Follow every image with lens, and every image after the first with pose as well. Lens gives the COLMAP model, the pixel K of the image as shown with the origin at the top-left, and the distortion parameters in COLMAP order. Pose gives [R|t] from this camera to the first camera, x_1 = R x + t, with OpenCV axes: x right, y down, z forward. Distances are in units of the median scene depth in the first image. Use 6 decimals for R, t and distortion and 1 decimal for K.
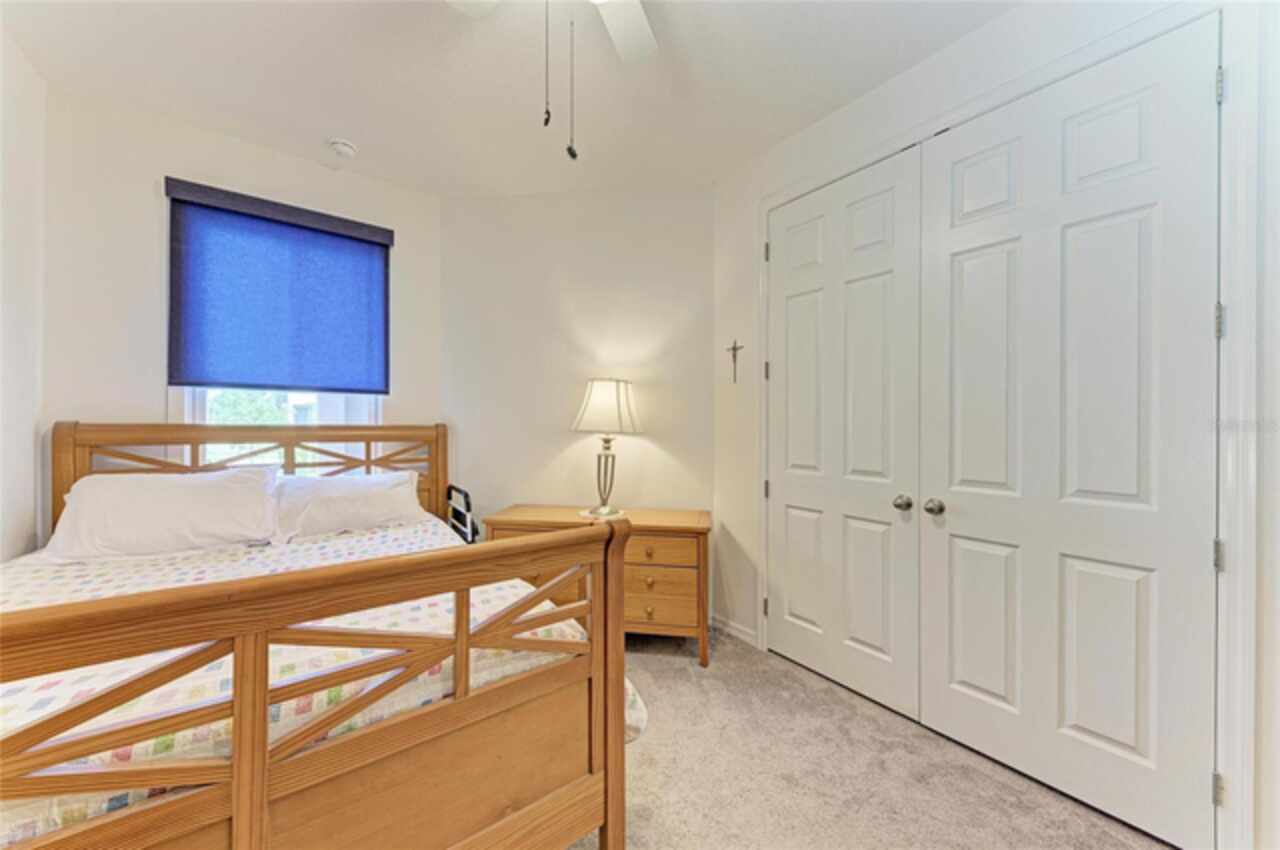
lens RADIAL K [[438.9, 0, 631.8], [0, 438.9, 426.1], [0, 0, 1]] dist [-0.002482, -0.001089]
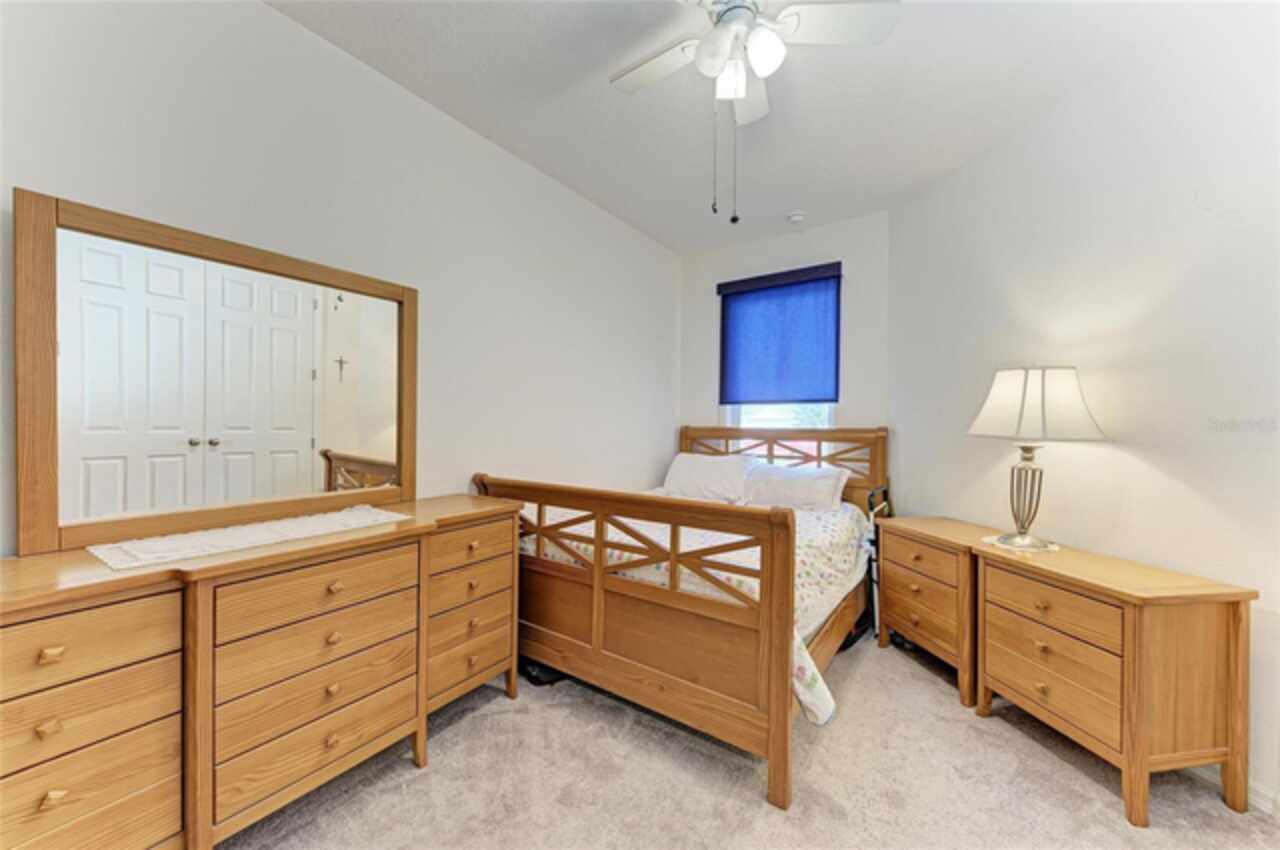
lens RADIAL K [[438.9, 0, 637.1], [0, 438.9, 429.3], [0, 0, 1]] dist [-0.002482, -0.001089]
pose [[0.328975, 0.003601, -0.944332, 0.438420], [-0.009082, 0.999959, 0.000649, 0.004848], [0.944295, 0.008363, 0.328994, 0.124337]]
